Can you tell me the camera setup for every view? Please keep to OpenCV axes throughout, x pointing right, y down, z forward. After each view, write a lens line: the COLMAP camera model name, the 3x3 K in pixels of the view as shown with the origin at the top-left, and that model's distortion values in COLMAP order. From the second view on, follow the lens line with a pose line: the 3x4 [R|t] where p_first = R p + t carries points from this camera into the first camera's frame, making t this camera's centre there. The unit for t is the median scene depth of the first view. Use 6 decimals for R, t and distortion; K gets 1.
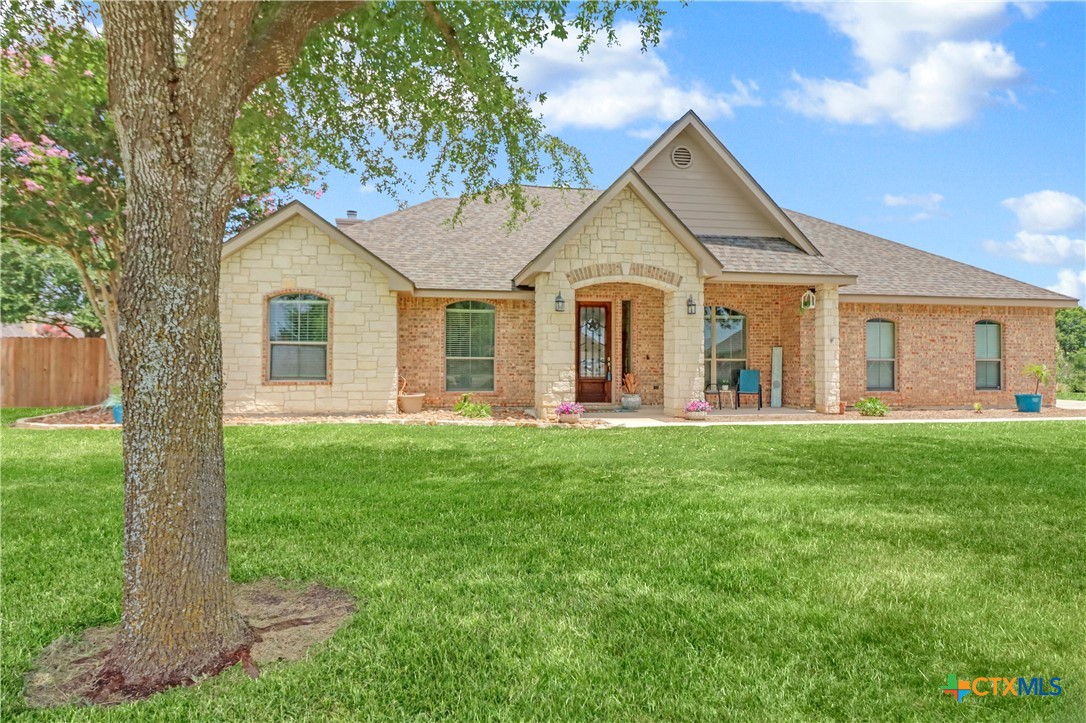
lens RADIAL K [[503.1, 0, 551.6], [0, 503.1, 348.3], [0, 0, 1]] dist [0.000138, -0.011272]
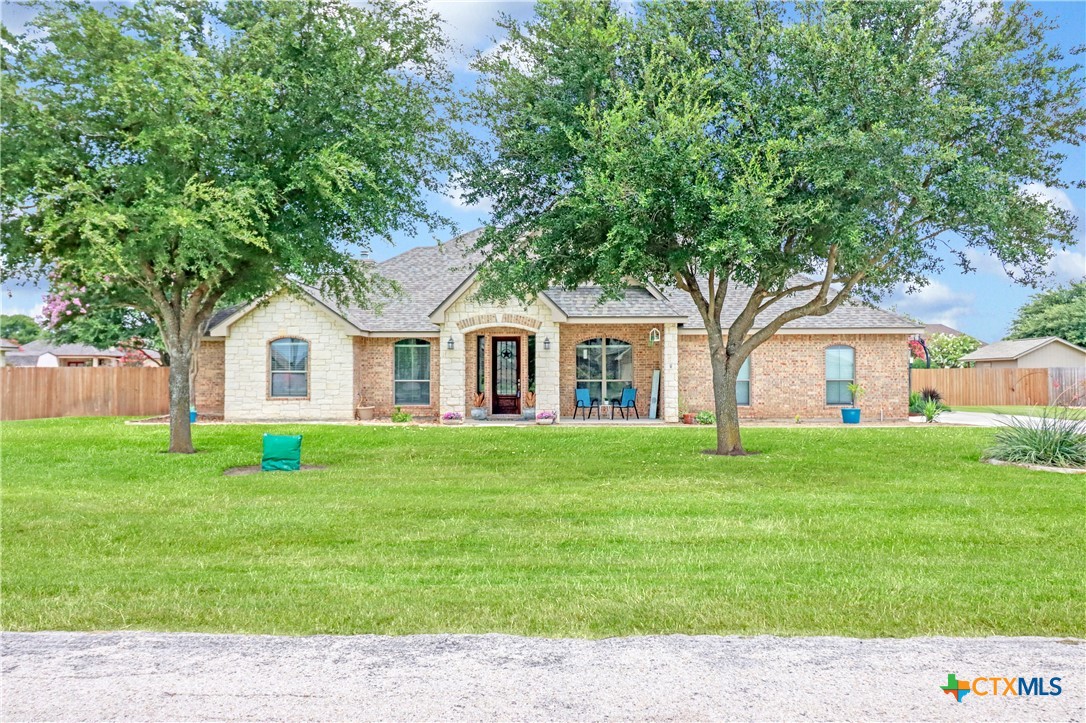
lens RADIAL K [[607.2, 0, 576.5], [0, 607.2, 360.9], [0, 0, 1]] dist [-0.023700, -0.000574]
pose [[0.989217, -0.009193, -0.146171, 0.530056], [0.009599, 0.999952, 0.002070, -0.033839], [0.146145, -0.003451, 0.989257, -0.569521]]
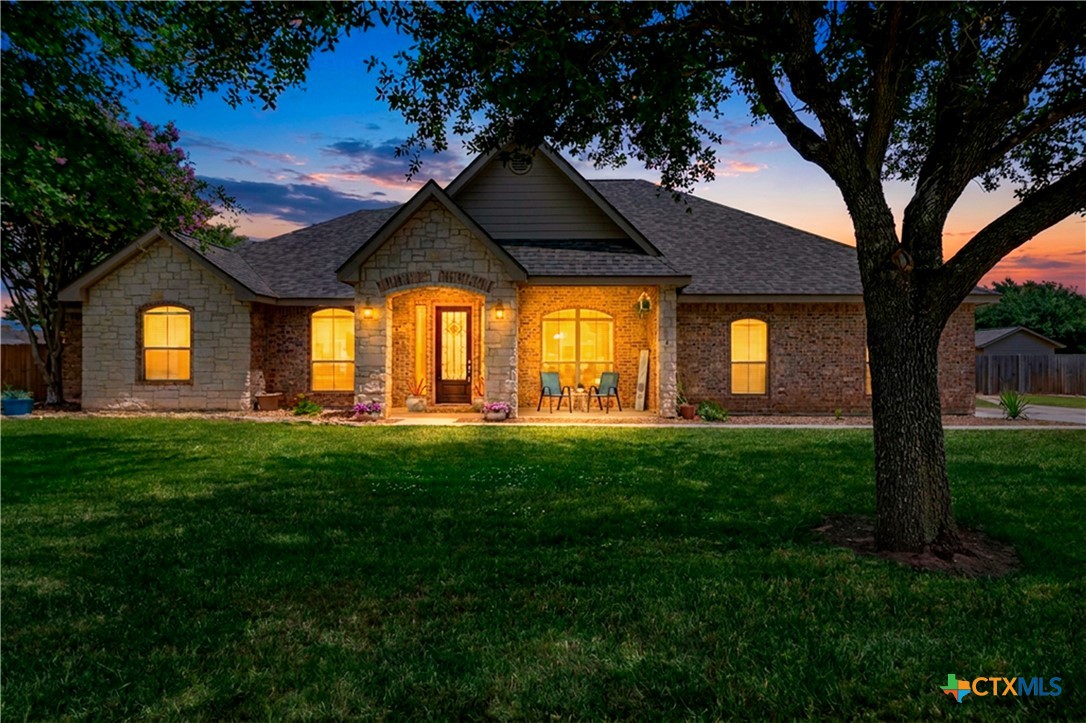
lens RADIAL K [[523.5, 0, 554.2], [0, 523.5, 357.9], [0, 0, 1]] dist [-0.000251, -0.001116]
pose [[0.987122, -0.002938, -0.159945, 0.492300], [0.004591, 0.999940, 0.009968, 0.003120], [0.159906, -0.010574, 0.987076, -0.034914]]
